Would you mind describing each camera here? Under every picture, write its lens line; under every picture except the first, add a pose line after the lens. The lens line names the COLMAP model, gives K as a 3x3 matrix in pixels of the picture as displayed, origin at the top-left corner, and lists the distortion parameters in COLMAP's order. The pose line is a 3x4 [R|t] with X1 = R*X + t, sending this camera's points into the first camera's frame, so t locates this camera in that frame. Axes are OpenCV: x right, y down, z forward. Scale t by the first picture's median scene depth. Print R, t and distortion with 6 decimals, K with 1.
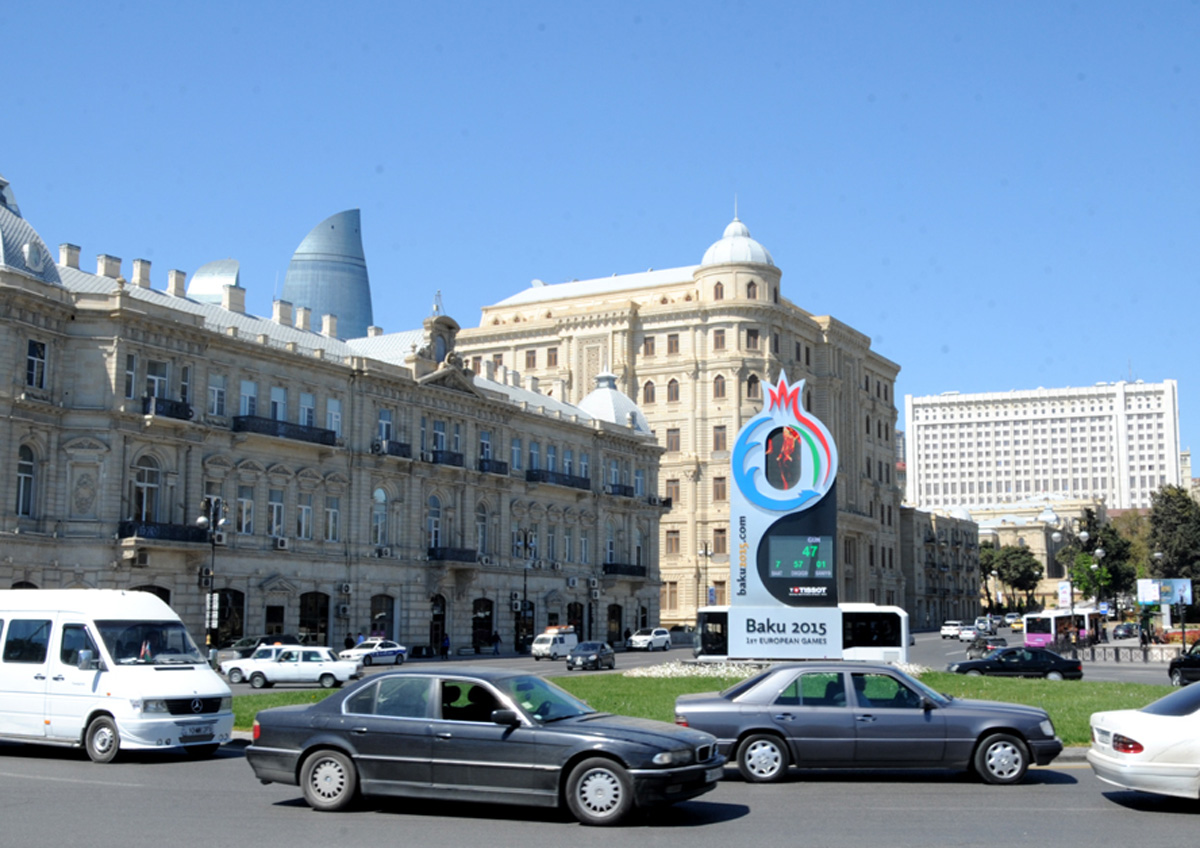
lens RADIAL K [[1416.4, 0, 600.7], [0, 1416.4, 420.1], [0, 0, 1]] dist [-0.019911, 0.000000]
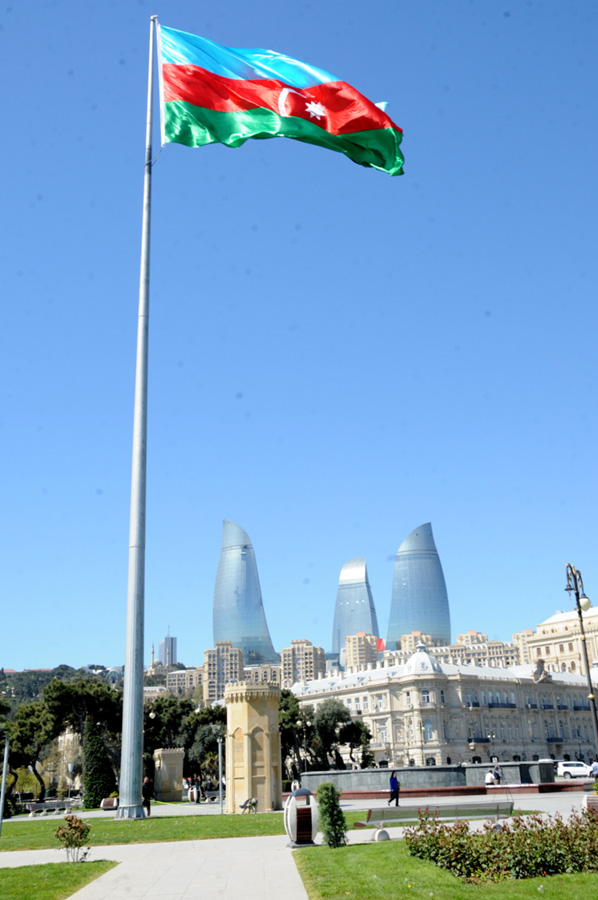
lens RADIAL K [[907.4, 0, 299.4], [0, 907.4, 448.1], [0, 0, 1]] dist [0.019609, 0.000000]
pose [[0.950929, -0.142143, -0.274825, 0.000989], [0.086404, 0.974887, -0.205255, -0.163333], [0.297099, 0.171437, 0.939330, -1.118045]]
